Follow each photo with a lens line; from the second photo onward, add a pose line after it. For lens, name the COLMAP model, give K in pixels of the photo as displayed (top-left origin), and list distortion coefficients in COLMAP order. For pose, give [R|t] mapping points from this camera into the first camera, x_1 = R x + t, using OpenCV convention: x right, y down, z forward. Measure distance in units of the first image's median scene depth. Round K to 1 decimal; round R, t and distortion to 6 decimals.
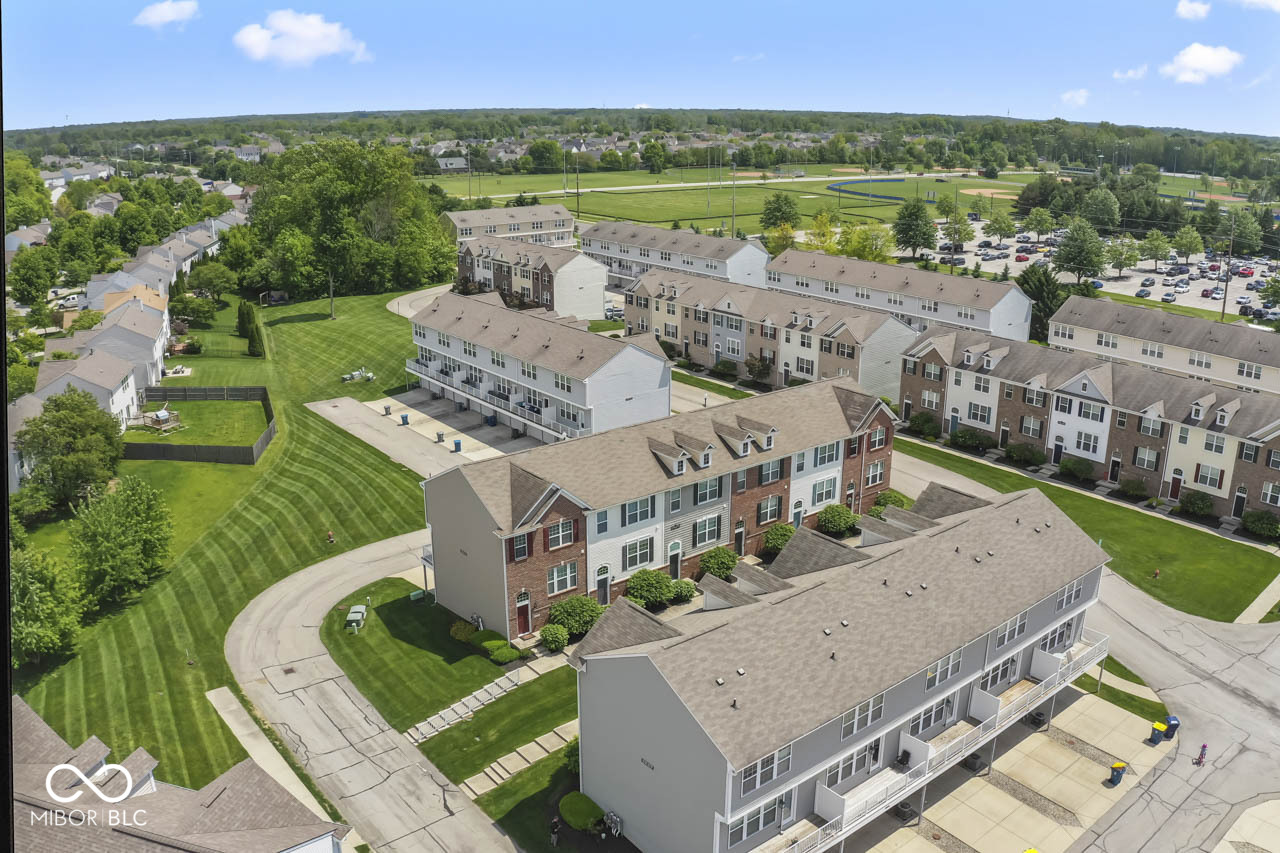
lens RADIAL K [[999.0, 0, 640.0], [0, 999.0, 426.5], [0, 0, 1]] dist [-0.181749, 0.000443]
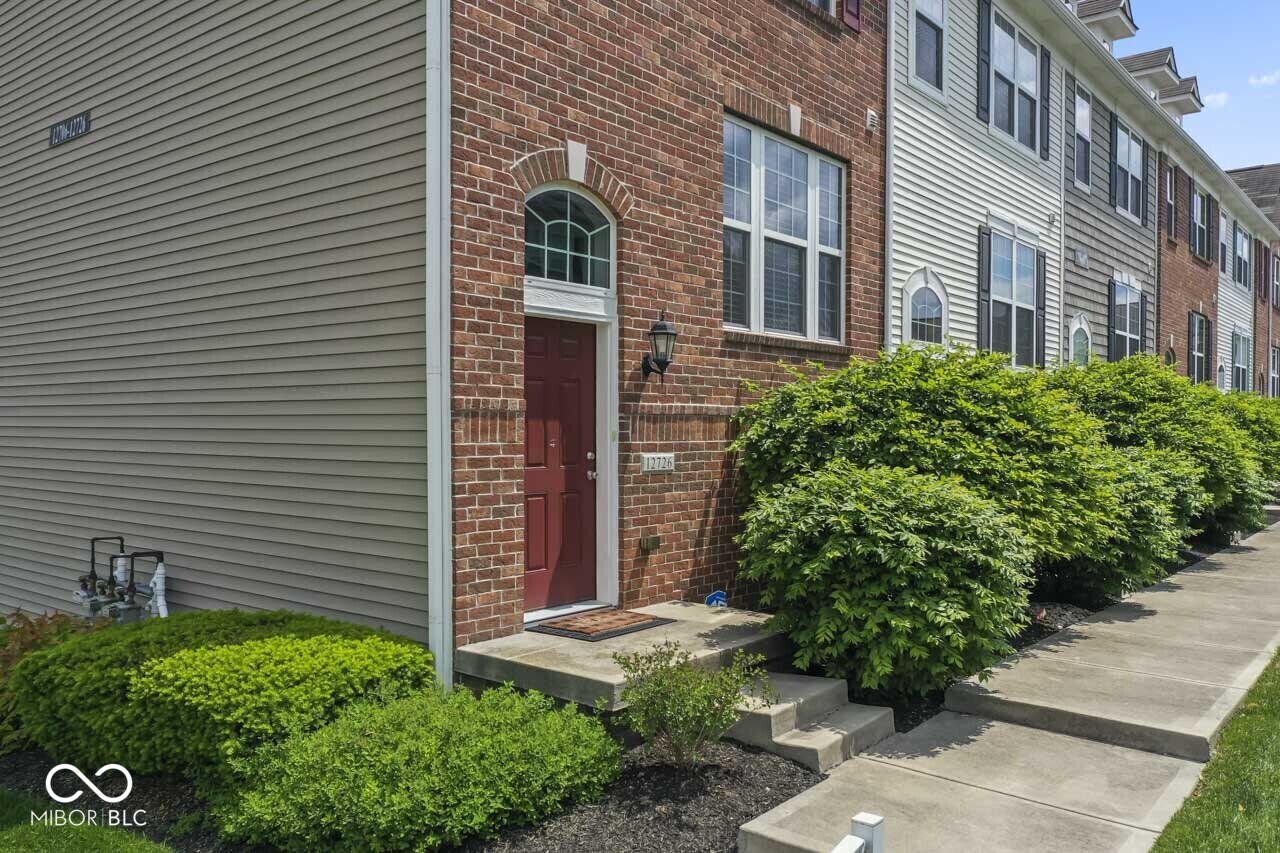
lens RADIAL K [[1024.2, 0, 631.6], [0, 1024.2, 448.4], [0, 0, 1]] dist [0.000354, 0.000041]
pose [[0.976489, -0.002482, 0.215551, -0.119713], [0.062174, 0.960682, -0.270599, 0.199372], [-0.206405, 0.277638, 0.938251, 0.786441]]
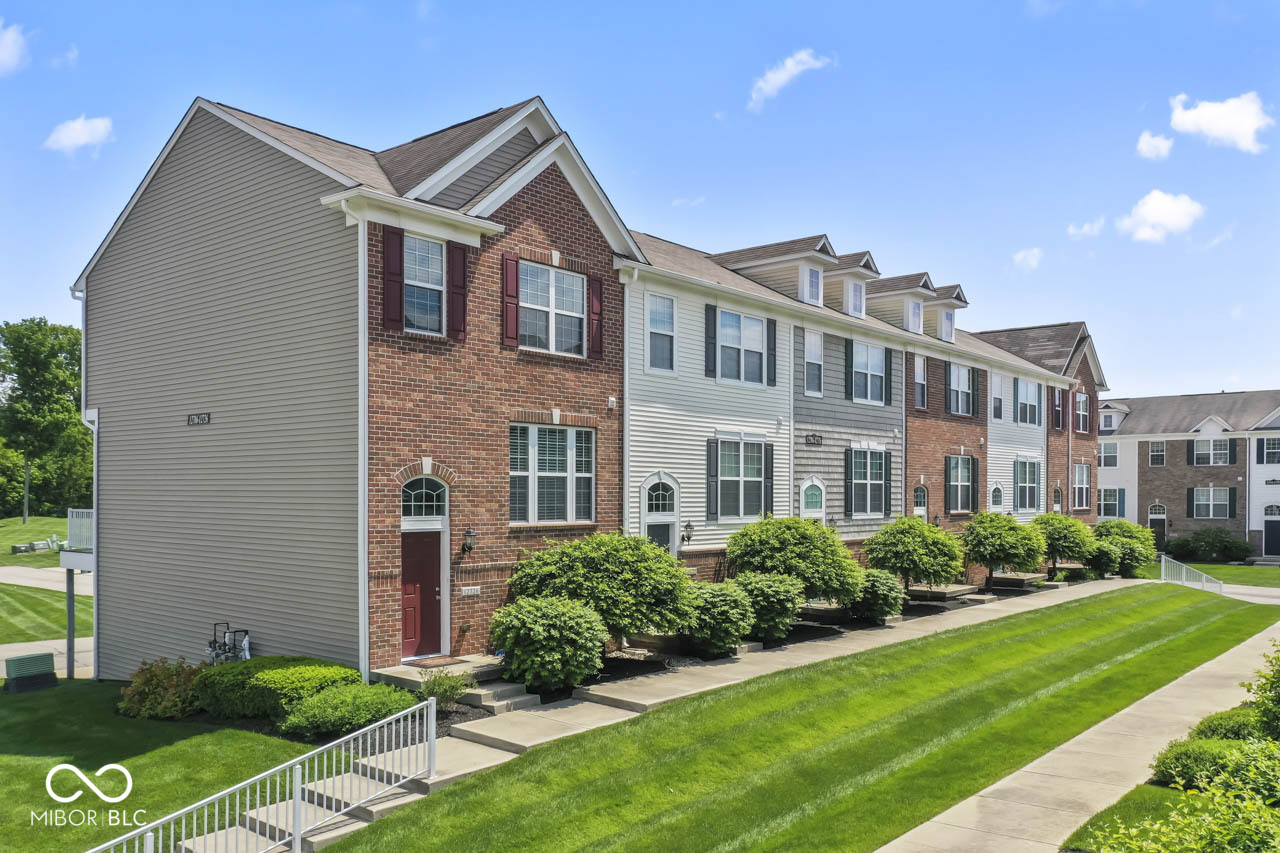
lens RADIAL K [[1033.3, 0, 641.2], [0, 1033.3, 503.8], [0, 0, 1]] dist [-0.022350, 0.007994]
pose [[0.979935, 0.000585, 0.199318, -0.102051], [0.056567, 0.958062, -0.280921, 0.223078], [-0.191123, 0.286559, 0.938806, 0.642381]]
